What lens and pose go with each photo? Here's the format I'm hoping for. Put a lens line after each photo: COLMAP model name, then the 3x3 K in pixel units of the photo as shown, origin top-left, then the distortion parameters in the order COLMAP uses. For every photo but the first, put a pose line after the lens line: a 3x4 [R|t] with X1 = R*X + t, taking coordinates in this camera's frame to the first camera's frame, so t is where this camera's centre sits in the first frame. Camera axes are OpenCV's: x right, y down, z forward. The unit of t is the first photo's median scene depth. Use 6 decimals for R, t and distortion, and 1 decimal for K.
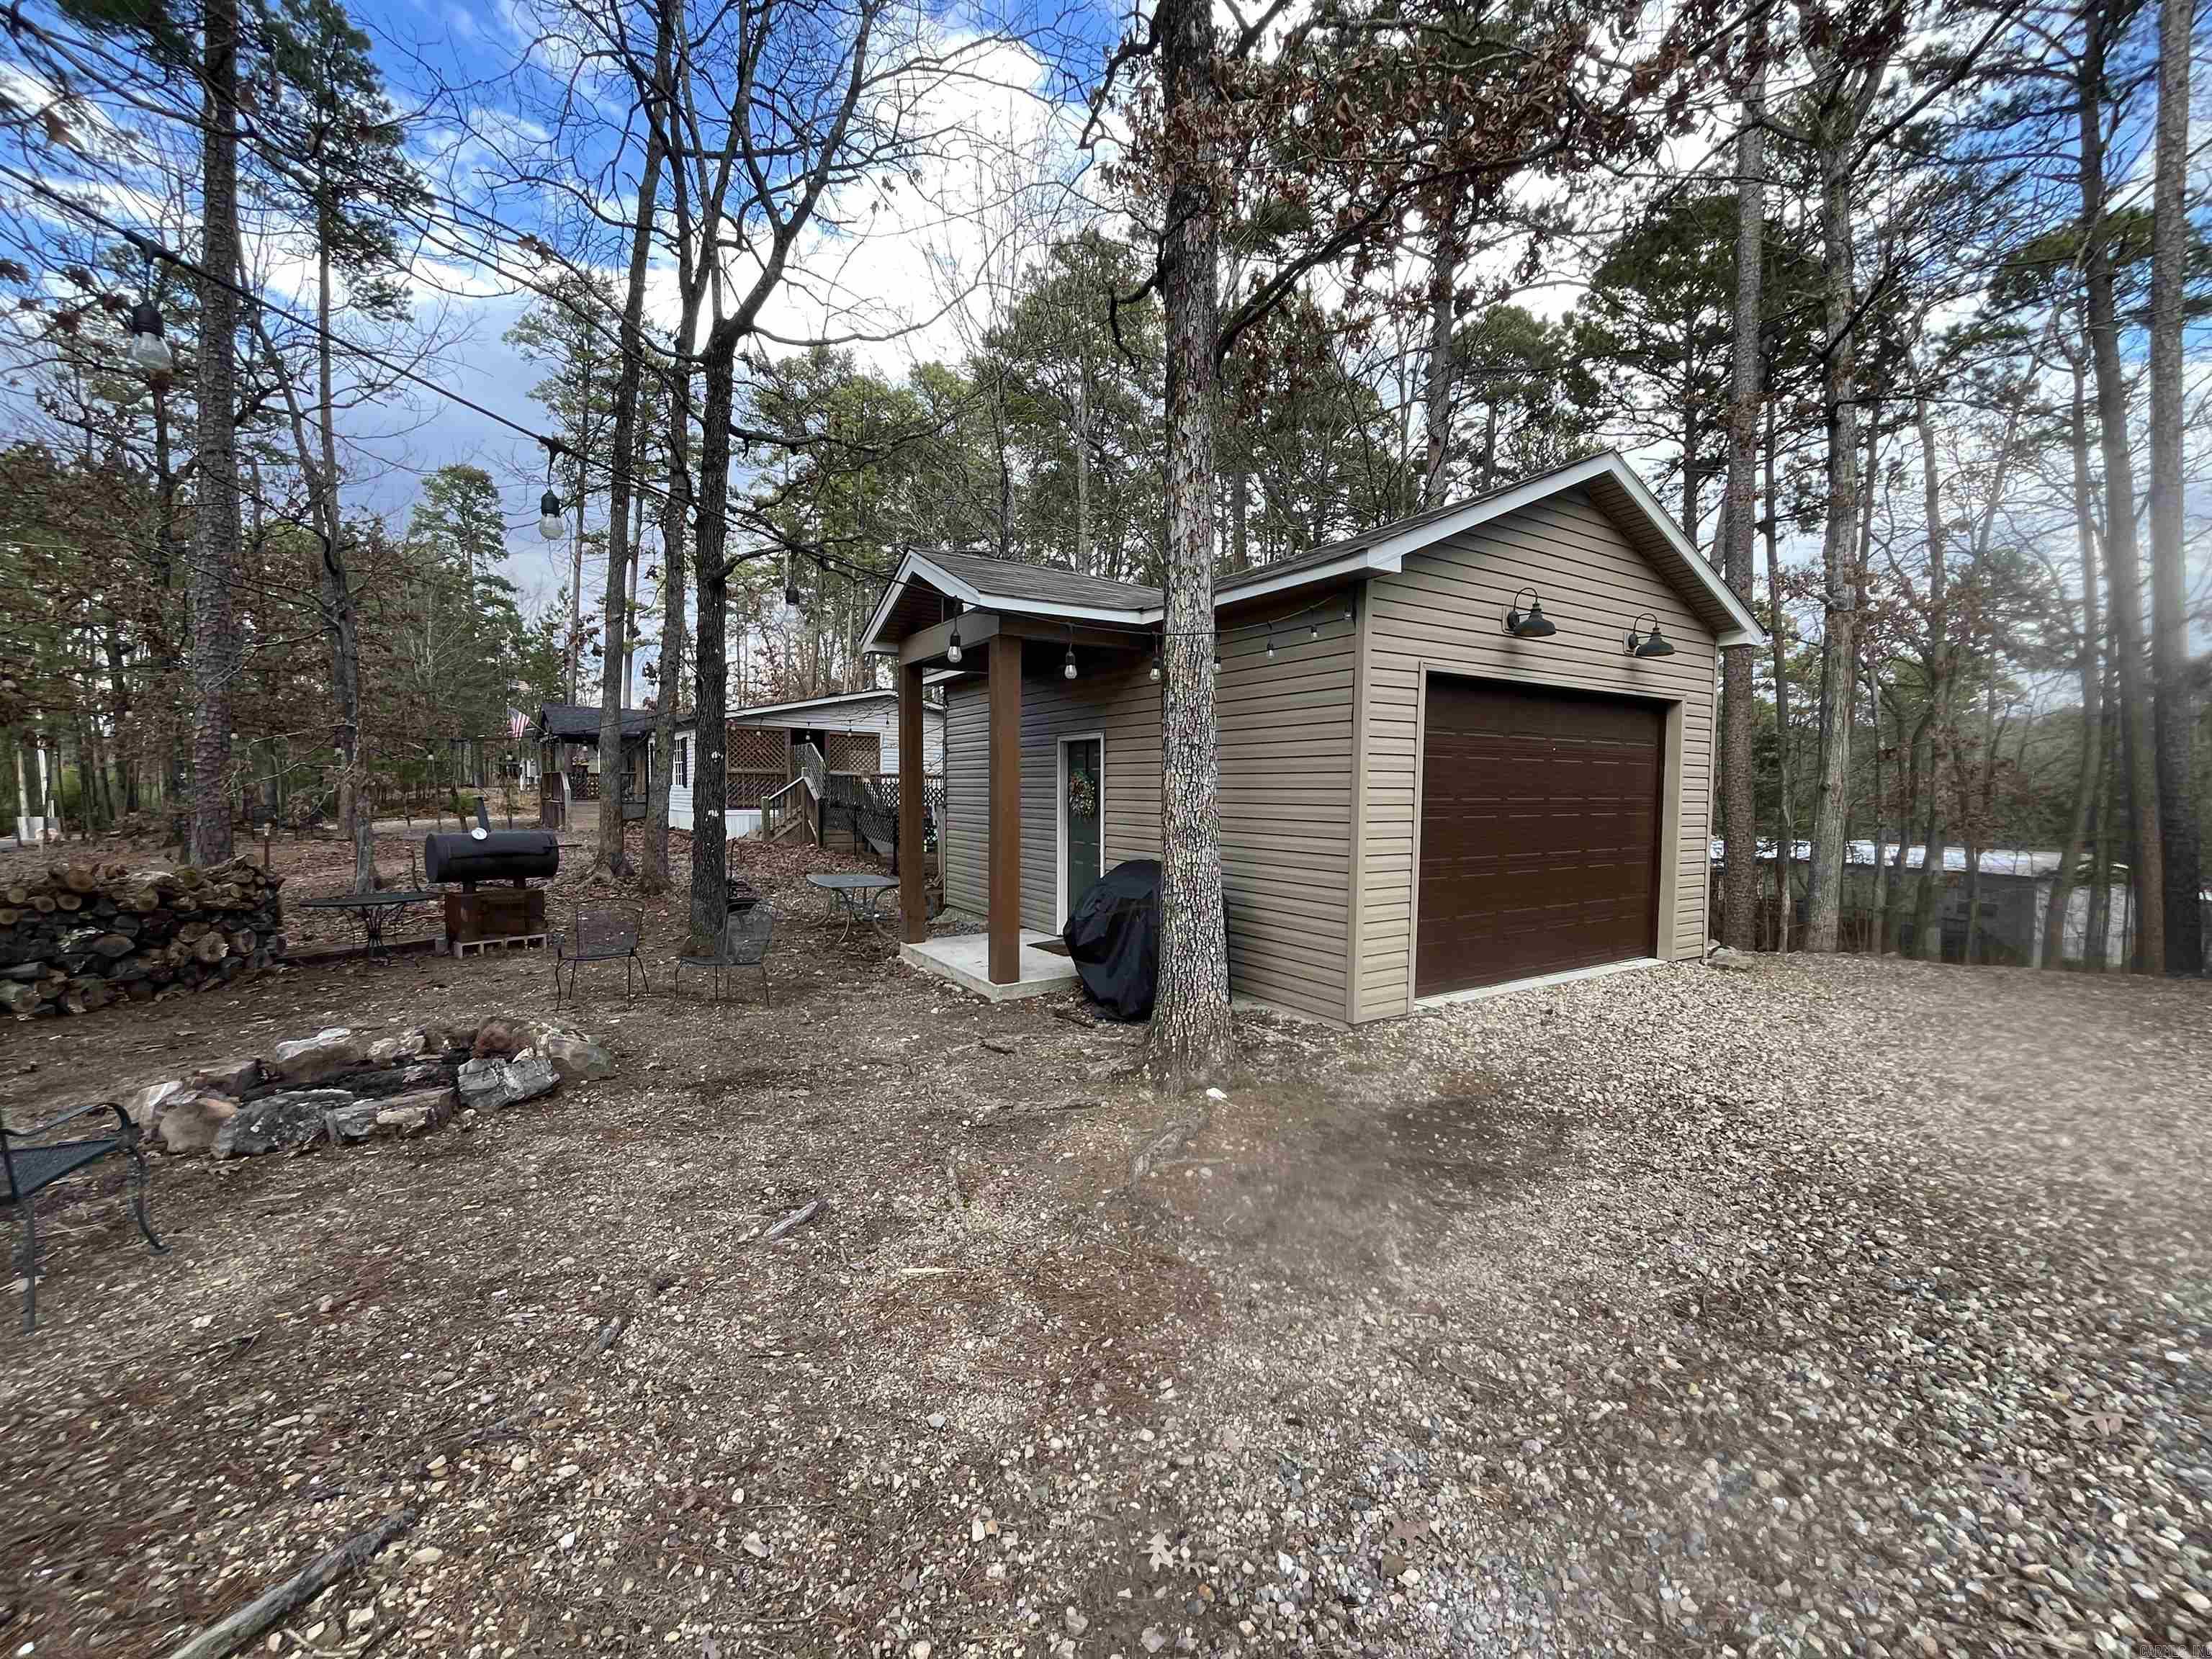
lens RADIAL K [[886.4, 0, 1097.8], [0, 886.4, 831.1], [0, 0, 1]] dist [-0.001242, -0.000038]
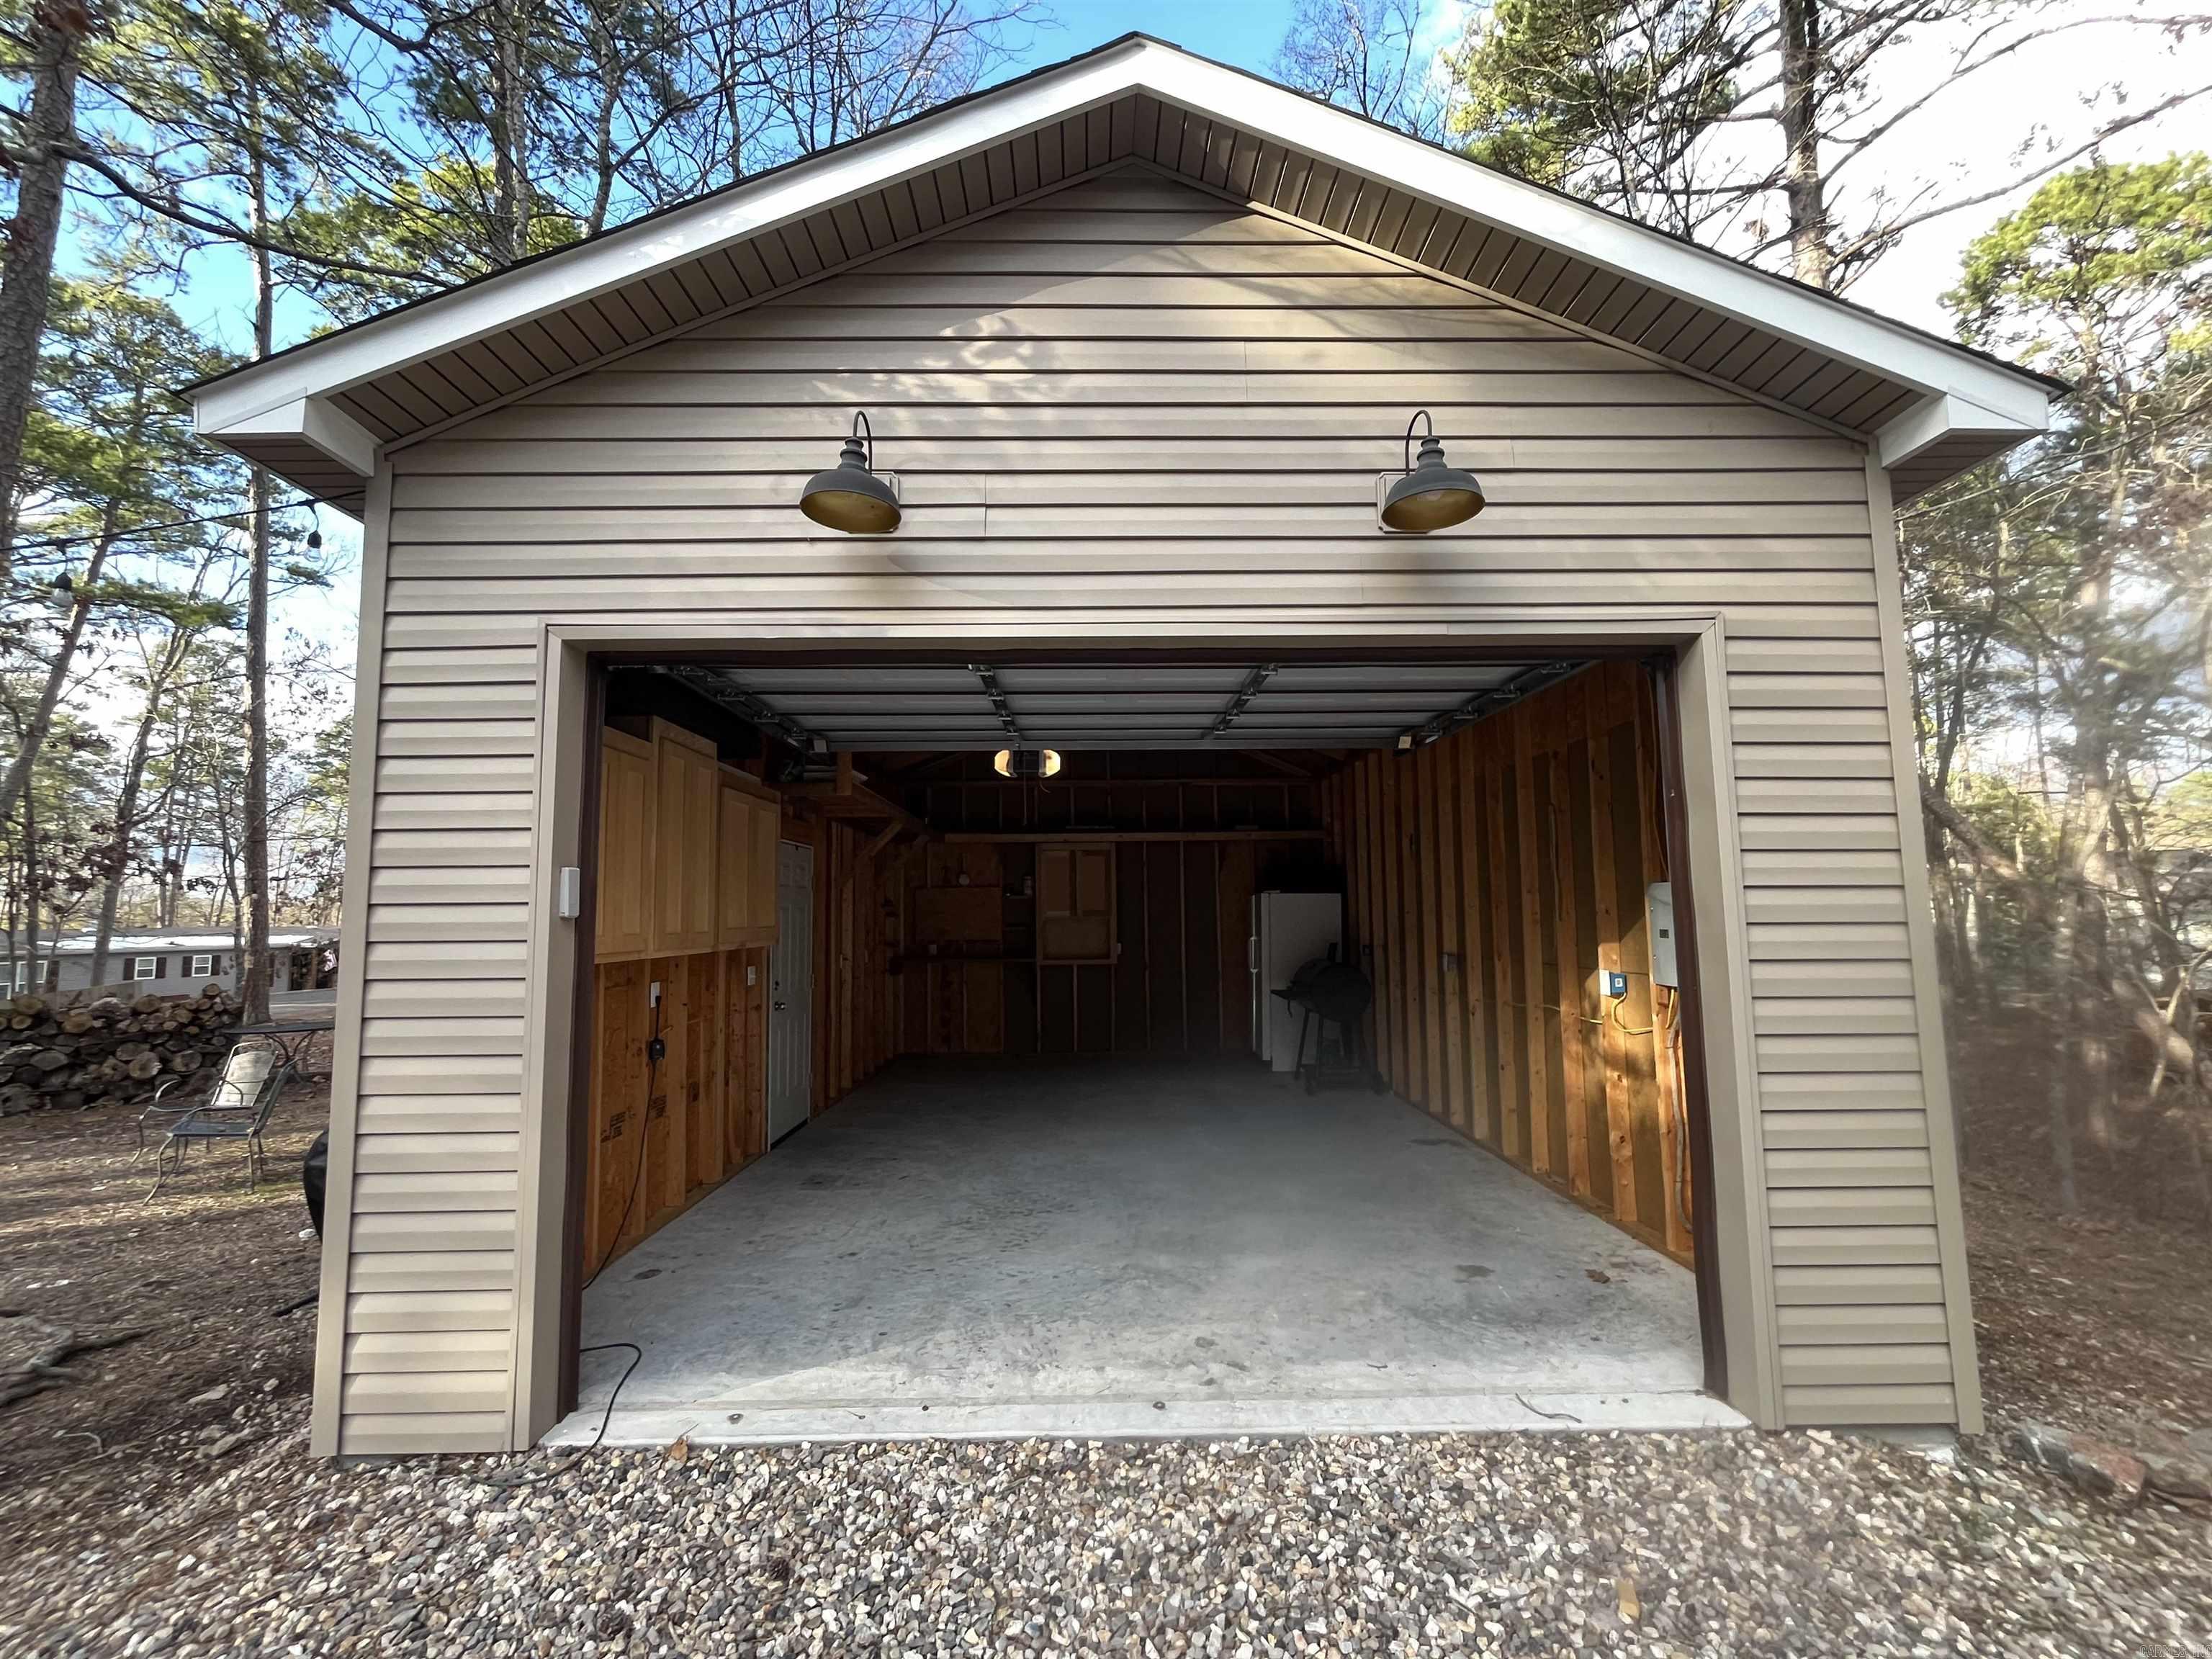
lens RADIAL K [[886.4, 0, 1109.8], [0, 886.4, 837.8], [0, 0, 1]] dist [-0.001242, -0.000038]
pose [[0.854690, -0.060386, -0.515615, 0.825685], [-0.009035, 0.991331, -0.131076, -0.027066], [0.519060, 0.116688, 0.846735, 0.769844]]
